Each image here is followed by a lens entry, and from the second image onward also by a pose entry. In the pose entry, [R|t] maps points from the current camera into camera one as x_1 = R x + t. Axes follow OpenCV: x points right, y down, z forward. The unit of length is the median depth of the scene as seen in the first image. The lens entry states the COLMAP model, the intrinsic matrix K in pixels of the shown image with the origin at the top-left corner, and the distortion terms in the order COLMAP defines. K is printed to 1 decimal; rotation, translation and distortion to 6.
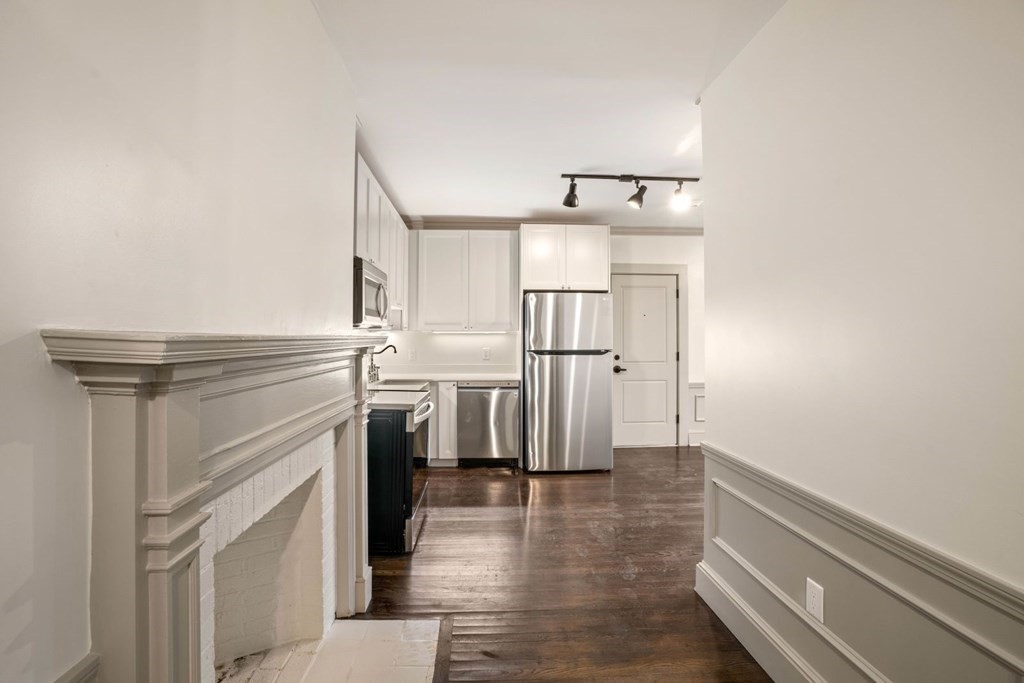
lens RADIAL K [[459.9, 0, 511.9], [0, 459.9, 336.1], [0, 0, 1]] dist [-0.066914, 0.022163]
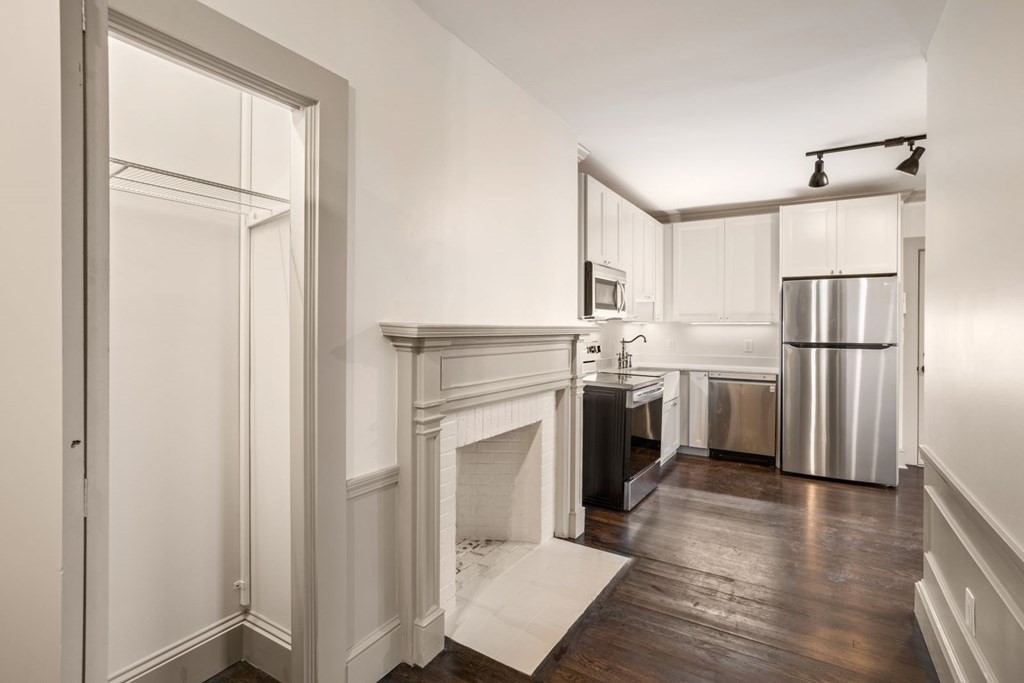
lens RADIAL K [[459.9, 0, 511.9], [0, 459.9, 336.1], [0, 0, 1]] dist [-0.066914, 0.022163]
pose [[0.824116, 0.013282, -0.566266, 0.145242], [-0.001724, 0.999779, 0.020942, 0.000801], [0.566419, -0.016282, 0.823957, -0.102282]]
